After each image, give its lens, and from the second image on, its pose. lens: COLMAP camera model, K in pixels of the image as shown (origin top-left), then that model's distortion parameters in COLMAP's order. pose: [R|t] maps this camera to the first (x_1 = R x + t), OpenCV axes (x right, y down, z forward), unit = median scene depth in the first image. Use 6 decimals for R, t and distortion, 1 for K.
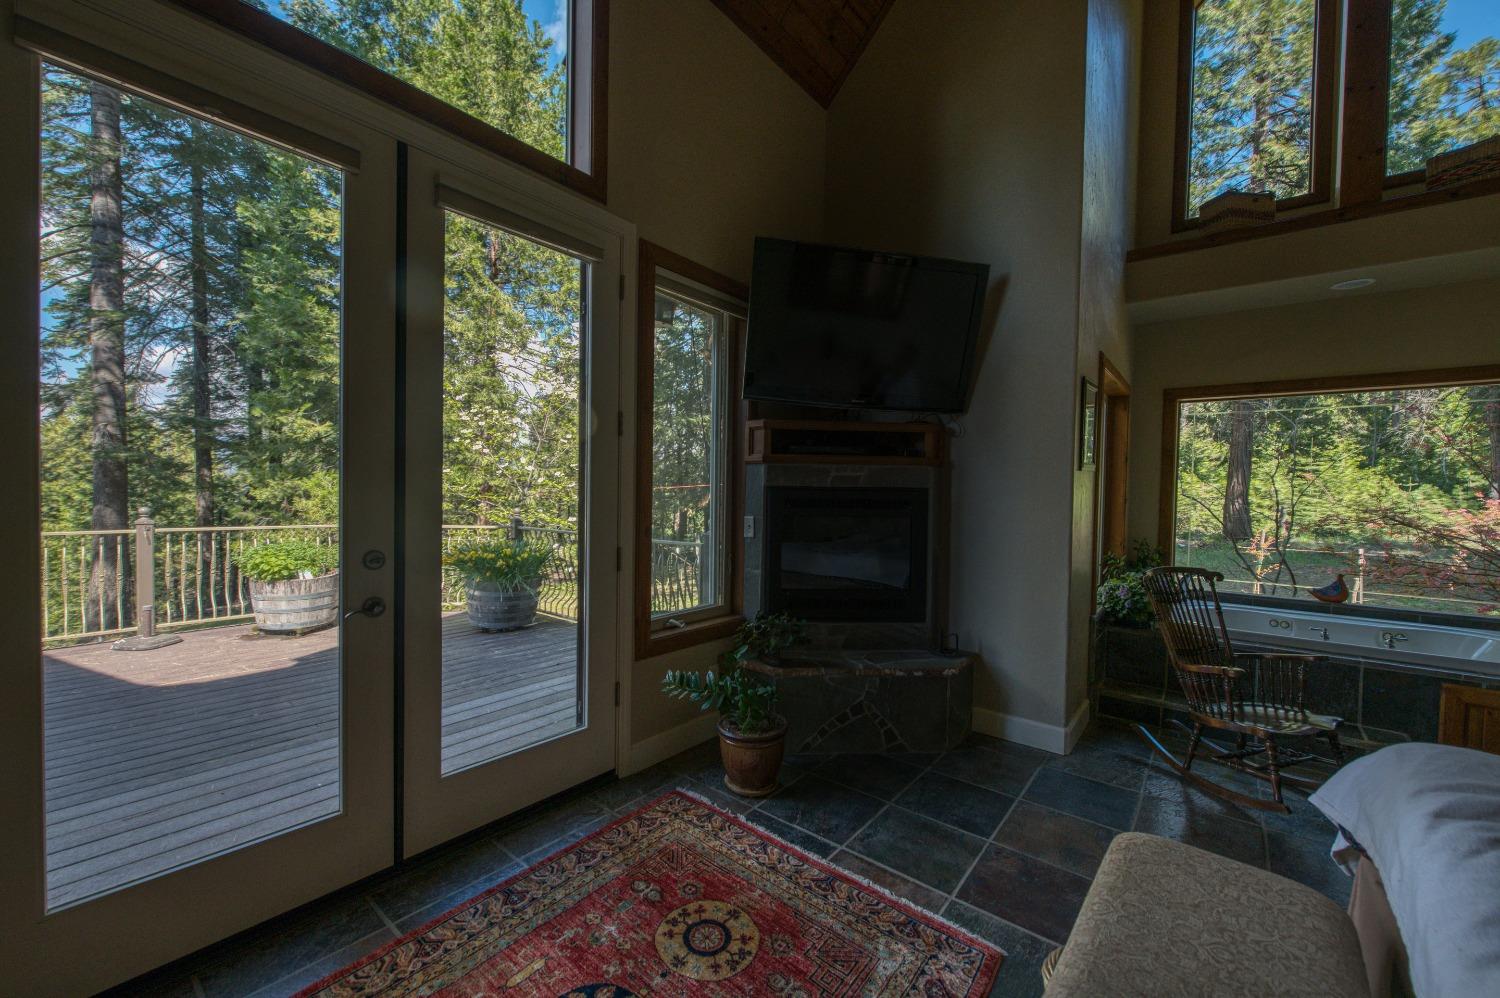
lens RADIAL K [[604.8, 0, 761.0], [0, 604.8, 507.5], [0, 0, 1]] dist [-0.002754, -0.001921]
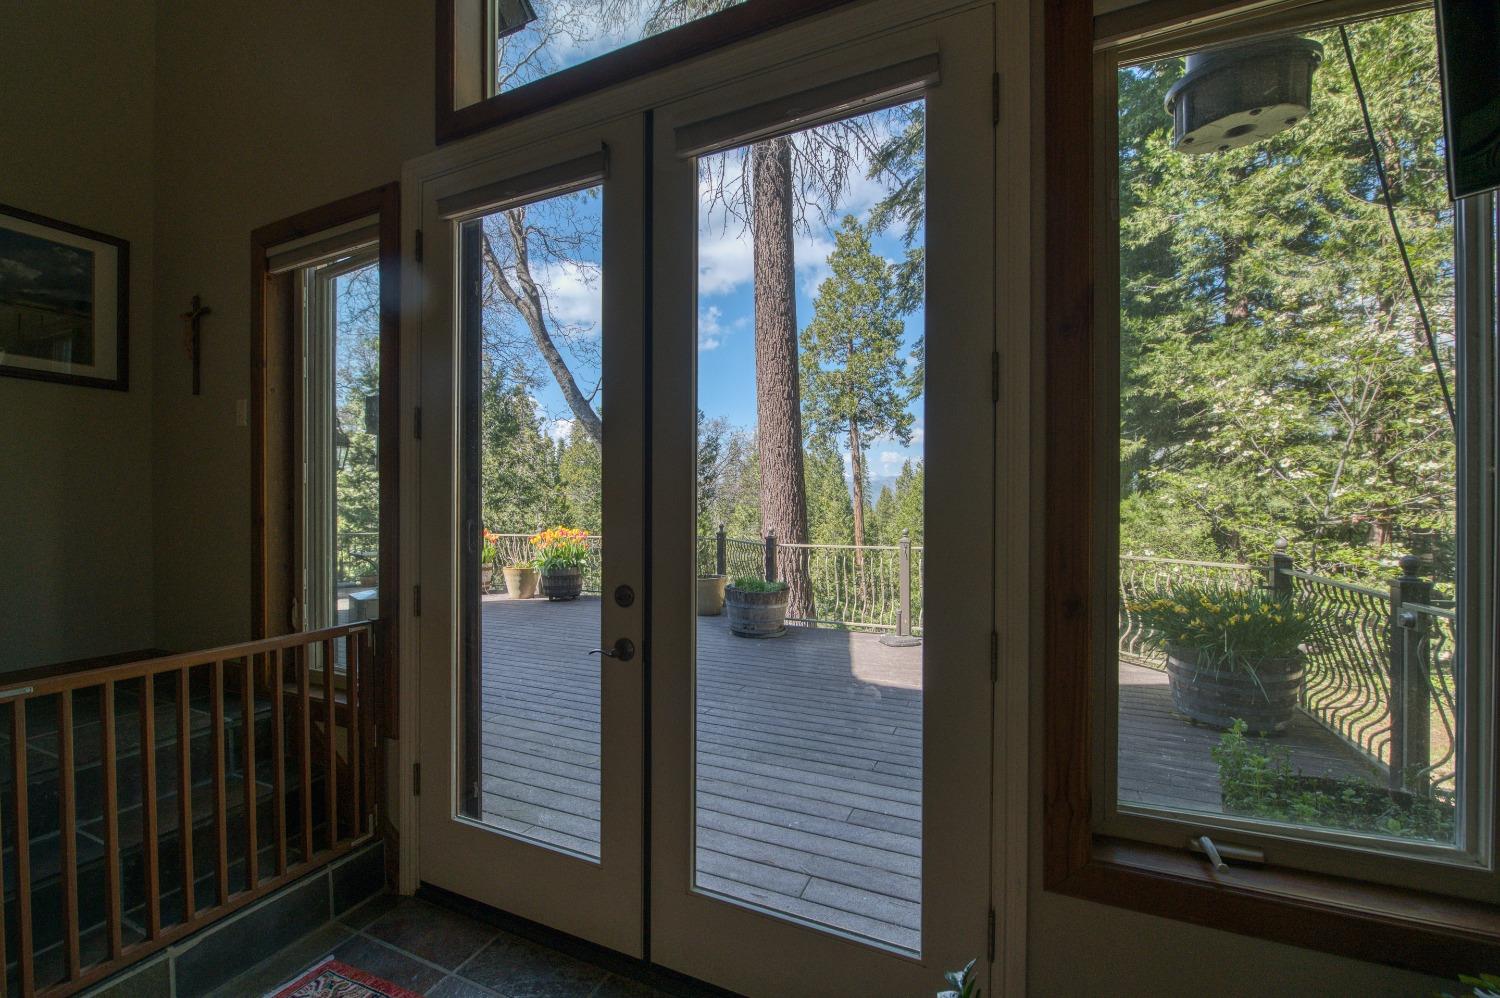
lens RADIAL K [[604.8, 0, 739.5], [0, 604.8, 494.3], [0, 0, 1]] dist [-0.002754, -0.001921]
pose [[0.228748, -0.037321, -0.972770, 0.099337], [-0.025403, 0.998696, -0.044289, -0.009720], [0.973154, 0.034842, 0.227501, 0.339491]]
